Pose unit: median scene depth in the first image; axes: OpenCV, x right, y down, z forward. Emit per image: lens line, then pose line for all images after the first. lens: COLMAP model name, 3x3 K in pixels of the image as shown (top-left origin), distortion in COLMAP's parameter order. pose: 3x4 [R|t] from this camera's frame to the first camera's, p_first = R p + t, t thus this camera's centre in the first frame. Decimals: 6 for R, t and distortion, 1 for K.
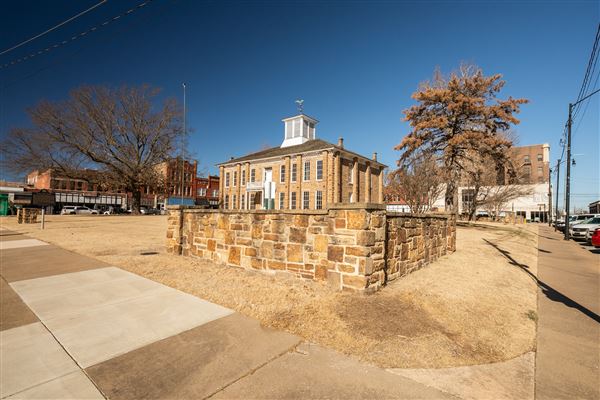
lens RADIAL K [[298.2, 0, 302.0], [0, 298.2, 200.7], [0, 0, 1]] dist [-0.001232, -0.000395]
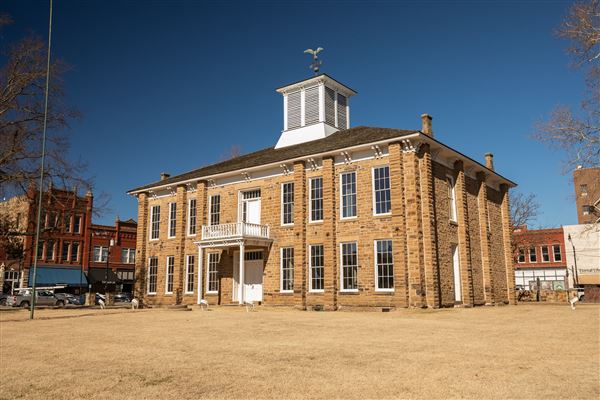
lens RADIAL K [[524.5, 0, 300.0], [0, 524.5, 200.0], [0, 0, 1]] dist [-0.000029, -0.001540]
pose [[0.999336, -0.021947, 0.029071, -0.061943], [0.025452, 0.991669, -0.126274, -0.000687], [-0.026058, 0.126930, 0.991569, 0.236794]]
